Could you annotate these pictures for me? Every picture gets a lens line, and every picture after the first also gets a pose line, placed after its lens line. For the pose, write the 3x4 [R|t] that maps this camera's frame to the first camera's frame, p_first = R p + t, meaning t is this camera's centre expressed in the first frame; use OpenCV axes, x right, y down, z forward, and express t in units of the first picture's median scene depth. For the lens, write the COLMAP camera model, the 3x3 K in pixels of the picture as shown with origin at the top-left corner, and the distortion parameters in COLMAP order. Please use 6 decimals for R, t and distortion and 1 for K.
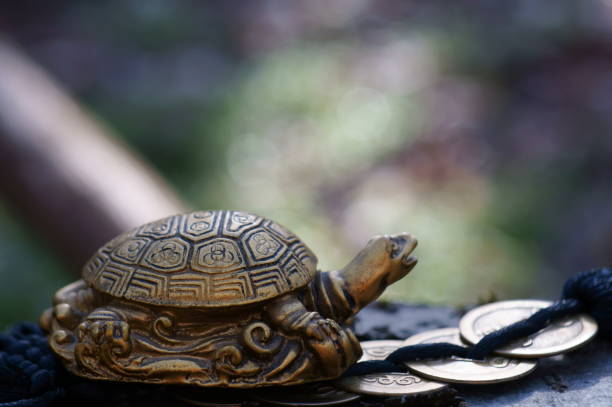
lens RADIAL K [[2181.6, 0, 306.0], [0, 2181.6, 203.5], [0, 0, 1]] dist [0.754330, 3.660975]
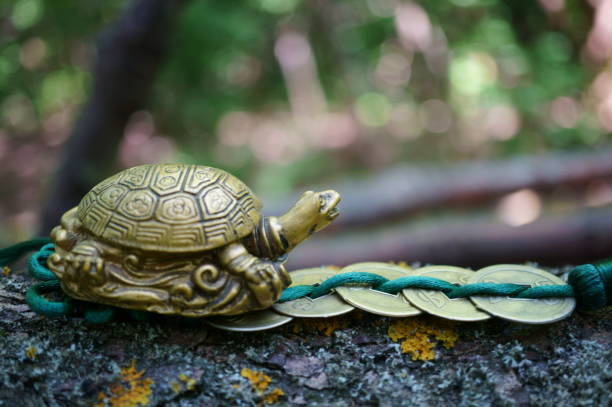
lens RADIAL K [[779.0, 0, 289.9], [0, 779.0, 201.3], [0, 0, 1]] dist [0.040771, -0.001450]
pose [[0.997843, 0.064764, 0.010697, 0.017347], [-0.065641, 0.983561, 0.168223, -0.058422], [0.000374, -0.168562, 0.985691, 0.567787]]
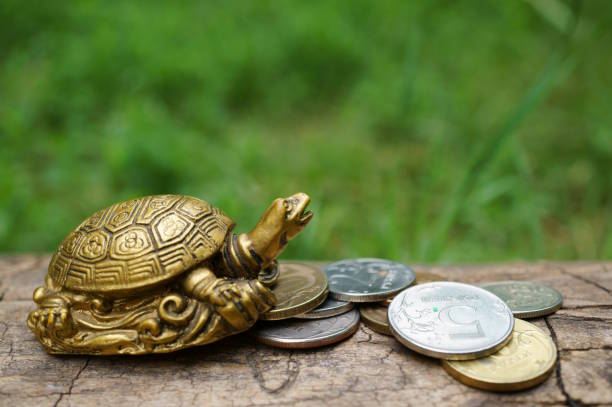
lens RADIAL K [[779.0, 0, 289.9], [0, 779.0, 201.3], [0, 0, 1]] dist [0.040771, -0.001450]
pose [[0.973178, -0.135231, -0.186112, 0.124474], [0.156347, 0.982229, 0.103840, -0.028528], [0.168763, -0.130153, 0.977026, 0.606121]]
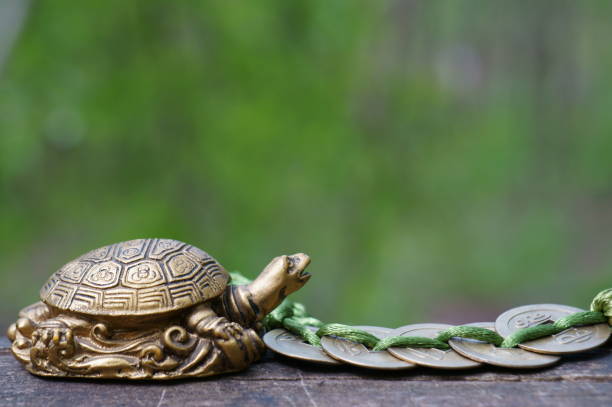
lens RADIAL K [[2181.6, 0, 306.0], [0, 2181.6, 203.5], [0, 0, 1]] dist [0.754330, 3.660975]
pose [[0.998112, -0.026726, -0.055299, 0.122754], [0.024685, 0.999000, -0.037266, 0.032608], [0.056240, 0.035831, 0.997774, -0.246083]]
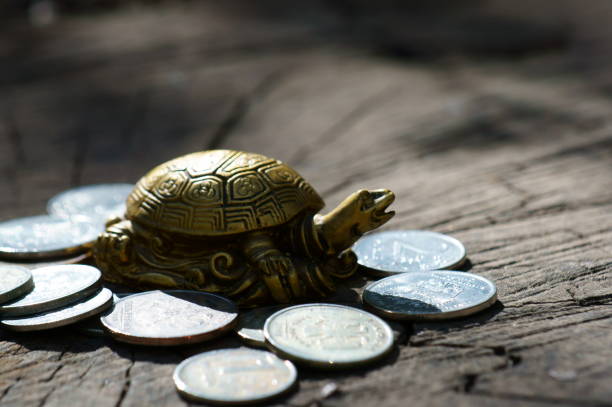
lens RADIAL K [[2181.6, 0, 306.0], [0, 2181.6, 203.5], [0, 0, 1]] dist [0.754330, 3.660975]
pose [[0.886654, 0.123953, -0.445512, 0.532012], [-0.088339, 0.991065, 0.099929, -0.091873], [0.453918, -0.049246, 0.889681, -0.019707]]
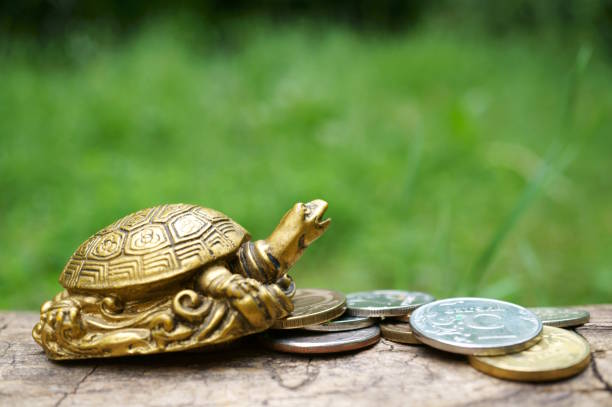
lens RADIAL K [[779.0, 0, 289.9], [0, 779.0, 201.3], [0, 0, 1]] dist [0.040771, -0.001450]
pose [[0.975212, -0.167471, -0.144621, 0.096315], [0.150923, 0.981388, -0.118741, 0.064828], [0.161815, 0.093971, 0.982337, 0.605177]]
